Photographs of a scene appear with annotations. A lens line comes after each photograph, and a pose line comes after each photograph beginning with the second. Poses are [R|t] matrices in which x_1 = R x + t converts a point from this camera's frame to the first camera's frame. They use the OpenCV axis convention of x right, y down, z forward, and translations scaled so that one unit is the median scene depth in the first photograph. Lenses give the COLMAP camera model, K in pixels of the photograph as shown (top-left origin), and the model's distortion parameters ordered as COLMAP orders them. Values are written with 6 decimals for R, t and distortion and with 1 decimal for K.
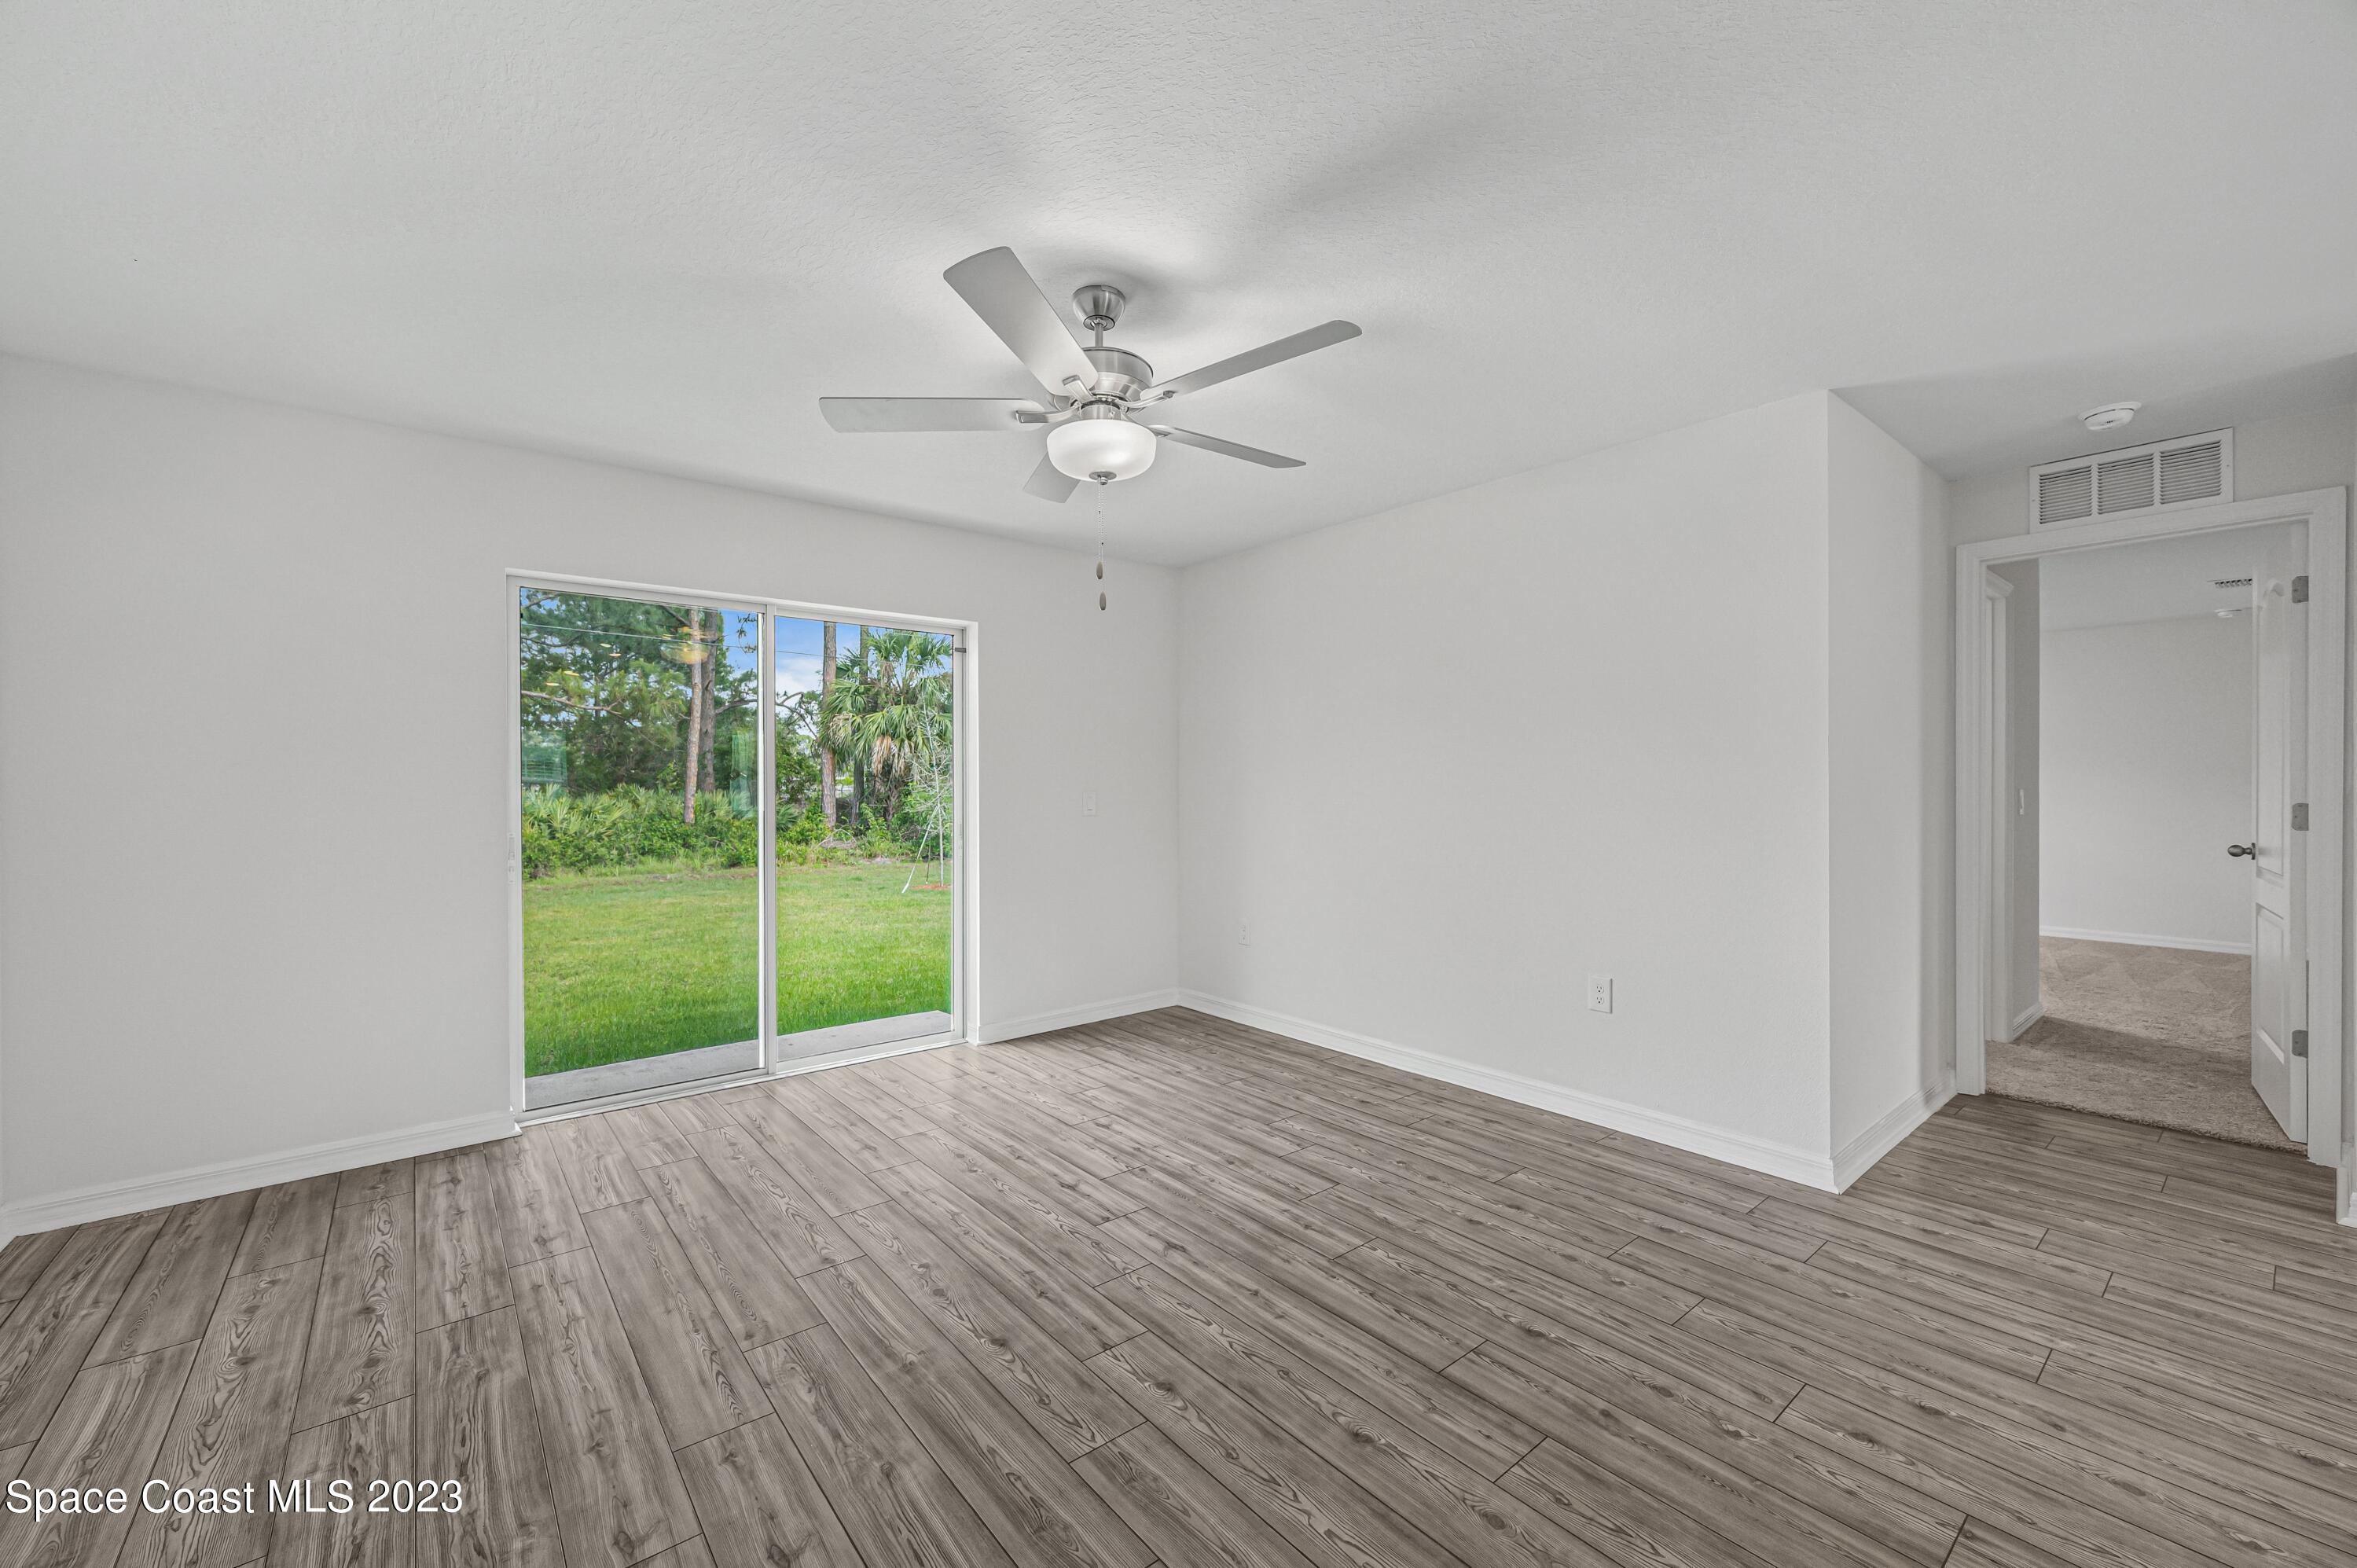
lens RADIAL K [[938.9, 0, 1181.0], [0, 938.9, 783.1], [0, 0, 1]] dist [0.002549, 0.000301]
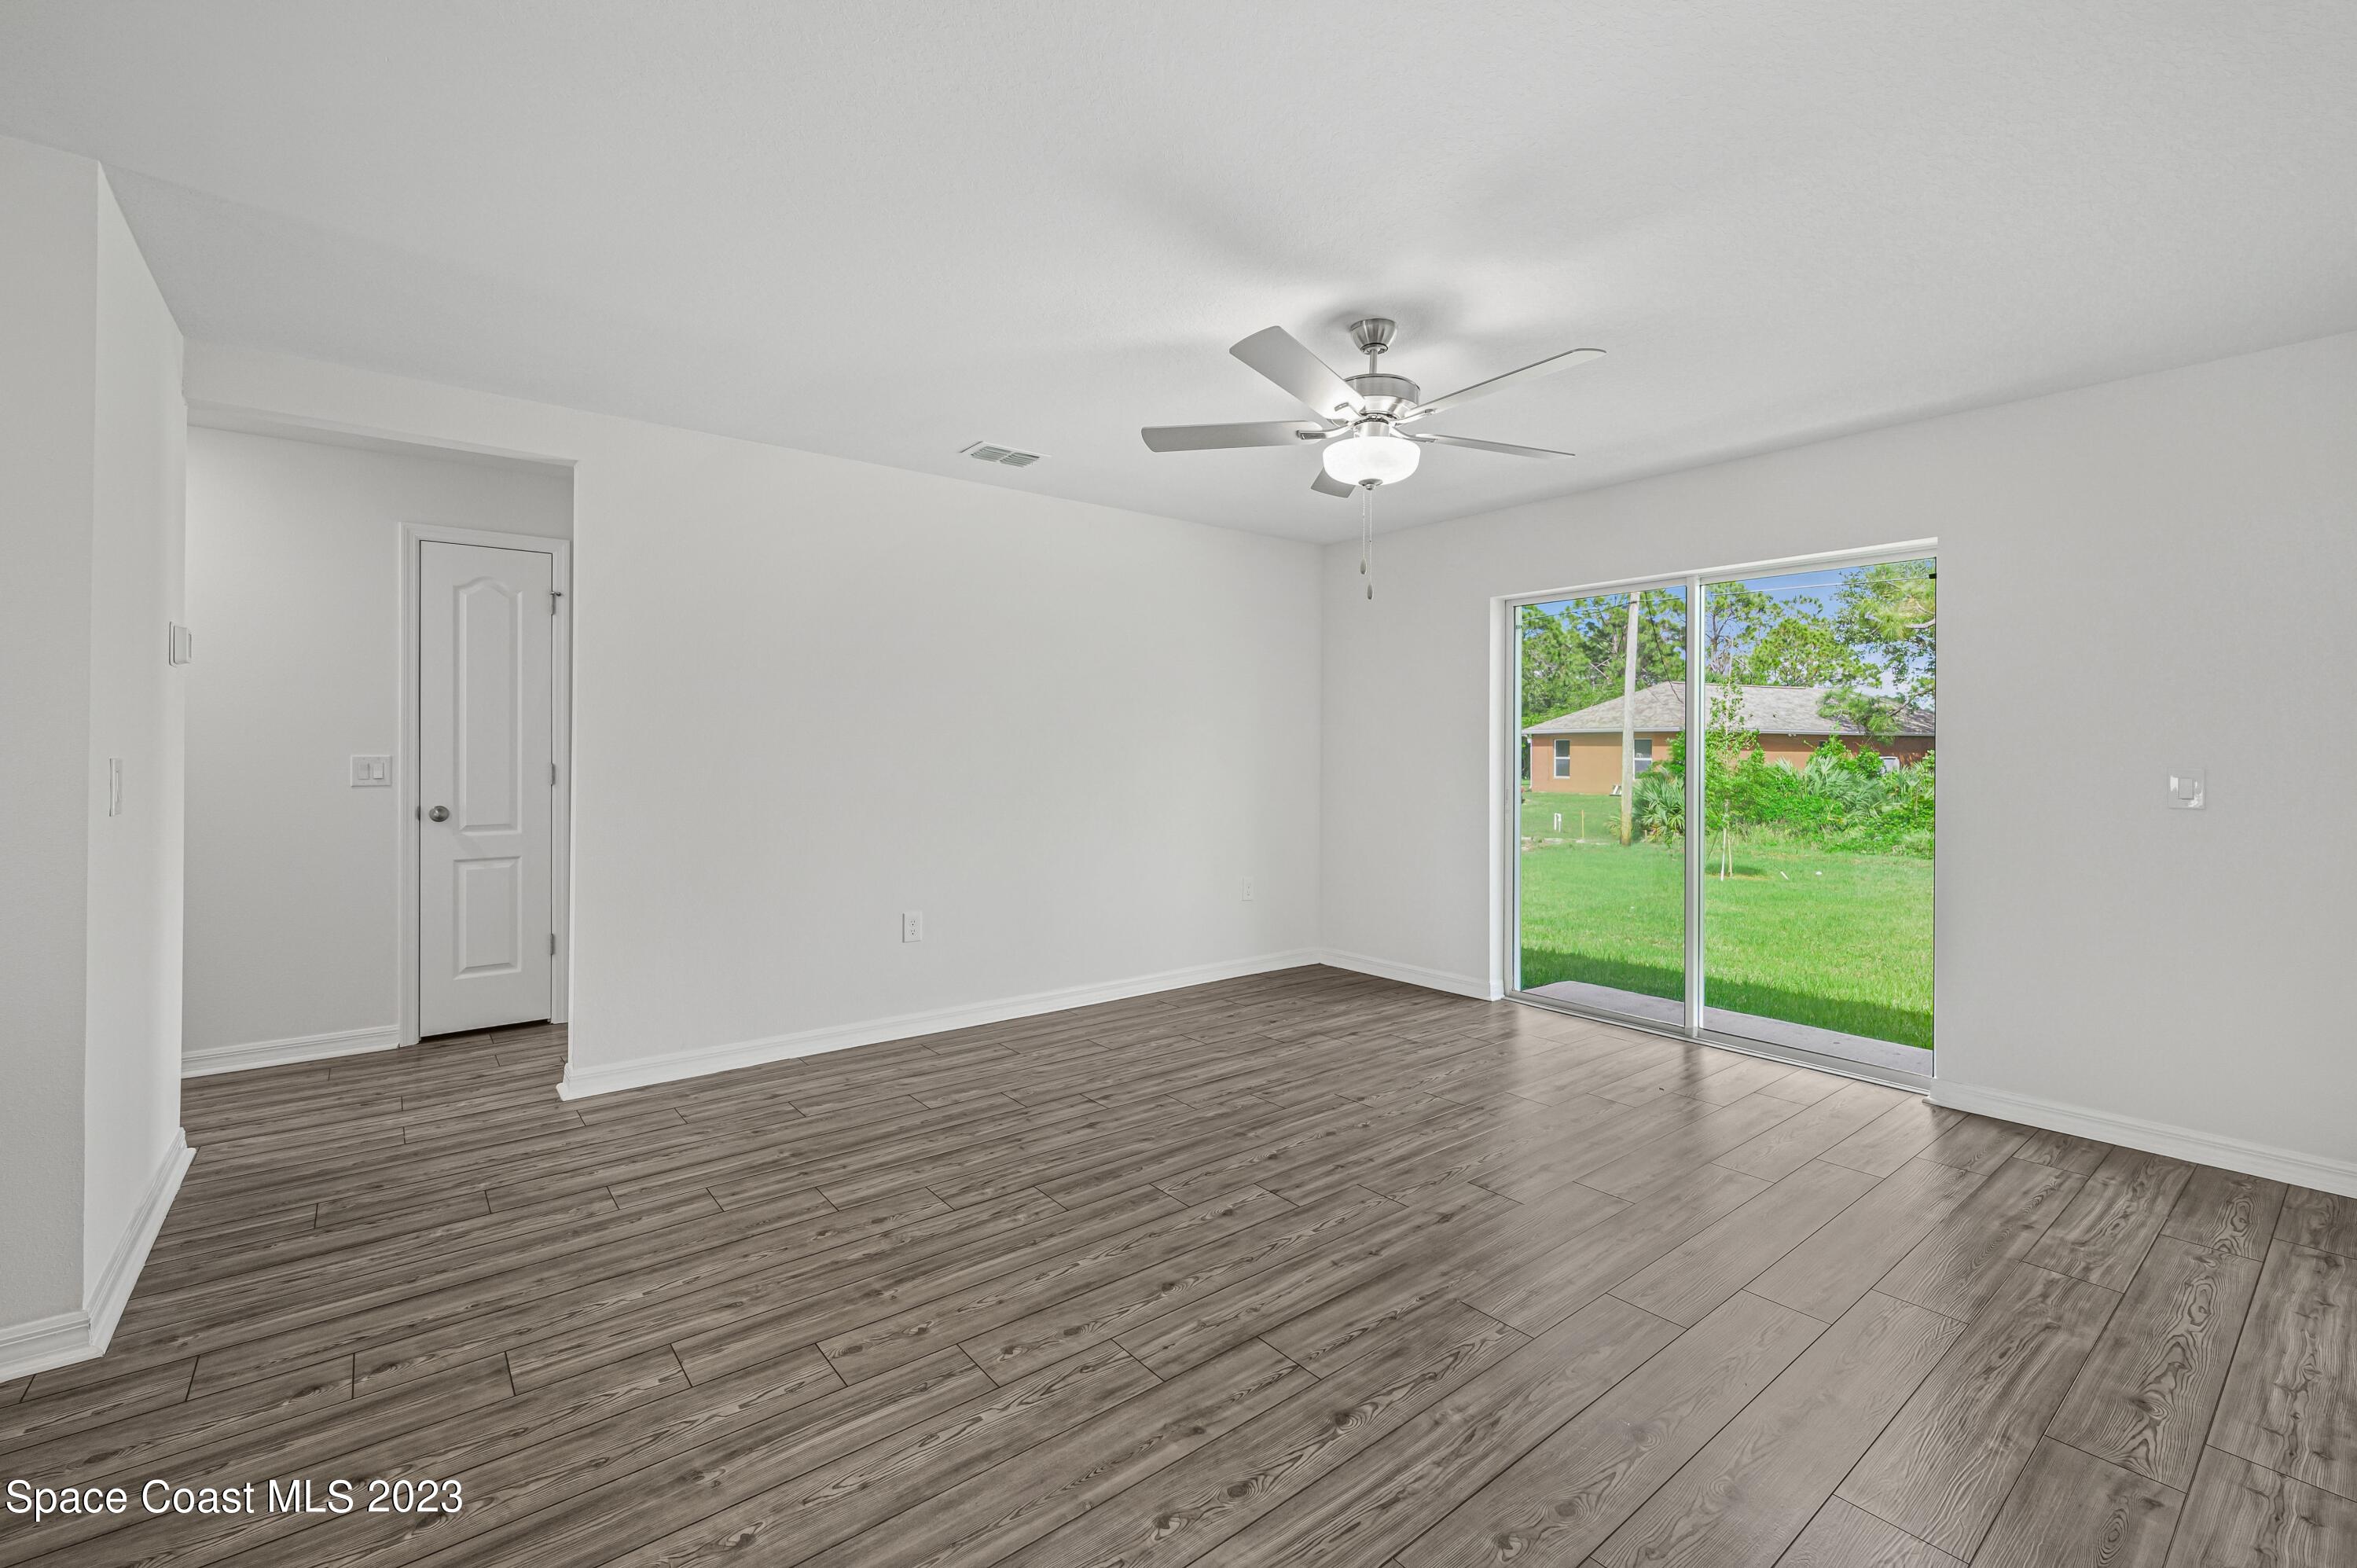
lens RADIAL K [[999.2, 0, 1180.4], [0, 999.2, 763.1], [0, 0, 1]] dist [-0.000767, -0.000048]
pose [[-0.013155, 0.011699, -0.999845, 1.282381], [-0.005561, 0.999915, 0.011773, 0.000873], [0.999898, 0.005715, -0.013089, 0.890534]]
